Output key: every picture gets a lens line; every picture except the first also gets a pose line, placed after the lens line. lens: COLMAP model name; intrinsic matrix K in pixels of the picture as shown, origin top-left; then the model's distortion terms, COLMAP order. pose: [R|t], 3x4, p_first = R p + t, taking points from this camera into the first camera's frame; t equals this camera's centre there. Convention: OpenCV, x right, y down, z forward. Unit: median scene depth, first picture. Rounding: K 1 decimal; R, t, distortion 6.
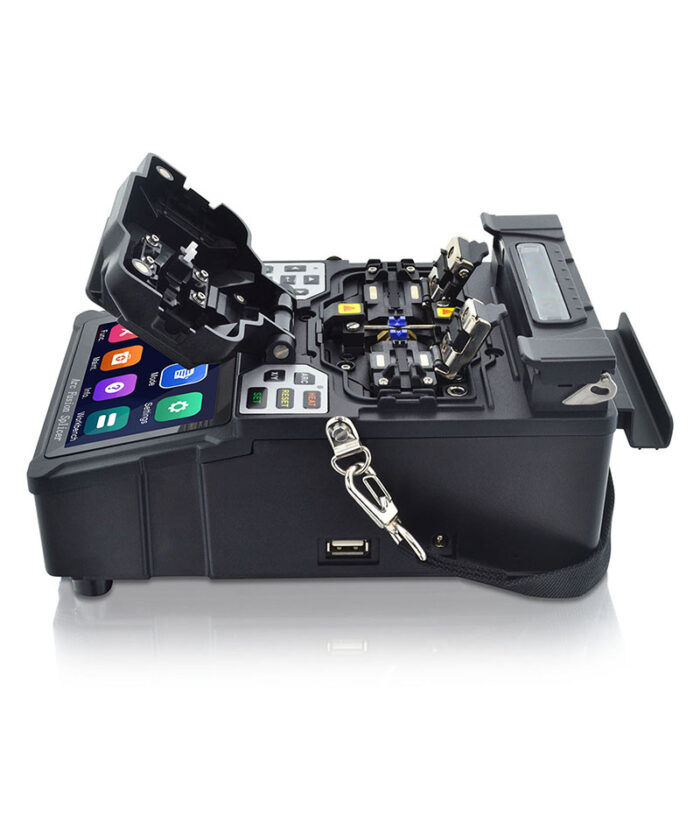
lens RADIAL K [[1363.1, 0, 319.1], [0, 1363.1, 441.3], [0, 0, 1]] dist [-0.019410, 0.036519]
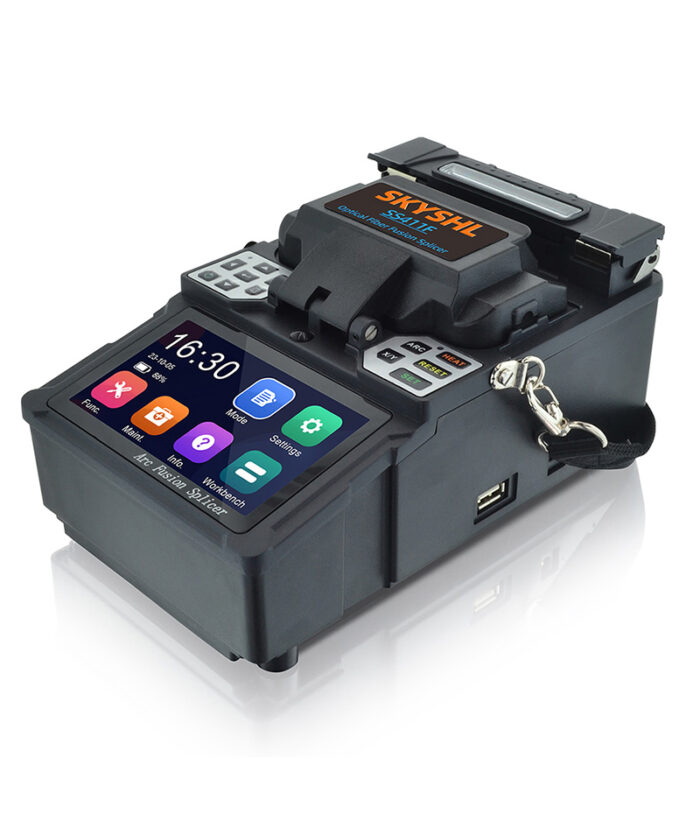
lens RADIAL K [[1441.5, 0, 350.0], [0, 1441.5, 407.0], [0, 0, 1]] dist [-0.014979, 0.009129]
pose [[0.731928, -0.359490, 0.578834, -0.641345], [0.365070, 0.924177, 0.112343, -0.137054], [-0.575331, 0.129088, 0.807670, 0.211396]]
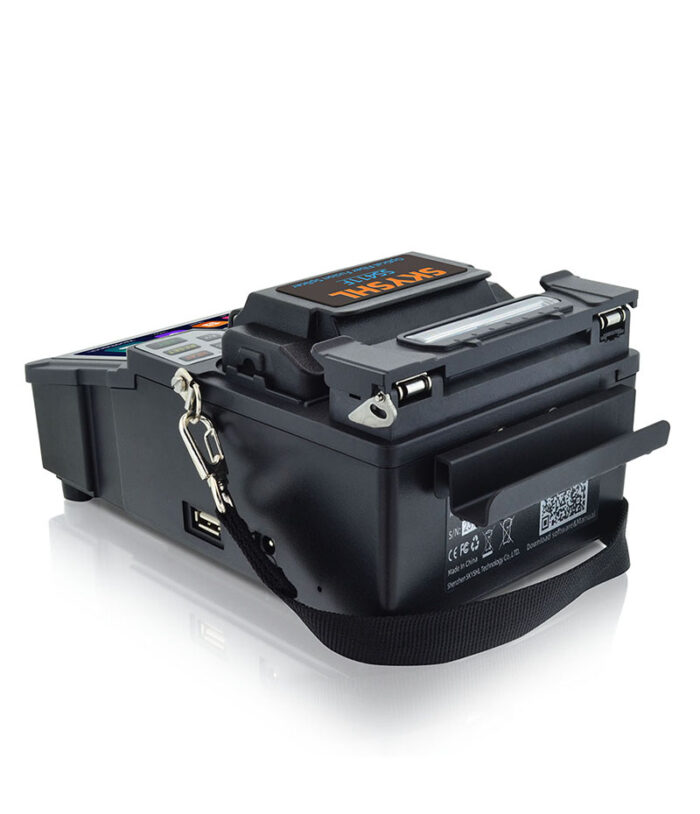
lens RADIAL K [[1317.1, 0, 349.5], [0, 1317.1, 566.4], [0, 0, 1]] dist [-0.003328, -0.007230]
pose [[0.686421, 0.329595, -0.648223, 0.729084], [-0.380667, 0.922362, 0.065885, 0.005430], [0.619612, 0.201532, 0.758595, 0.350209]]
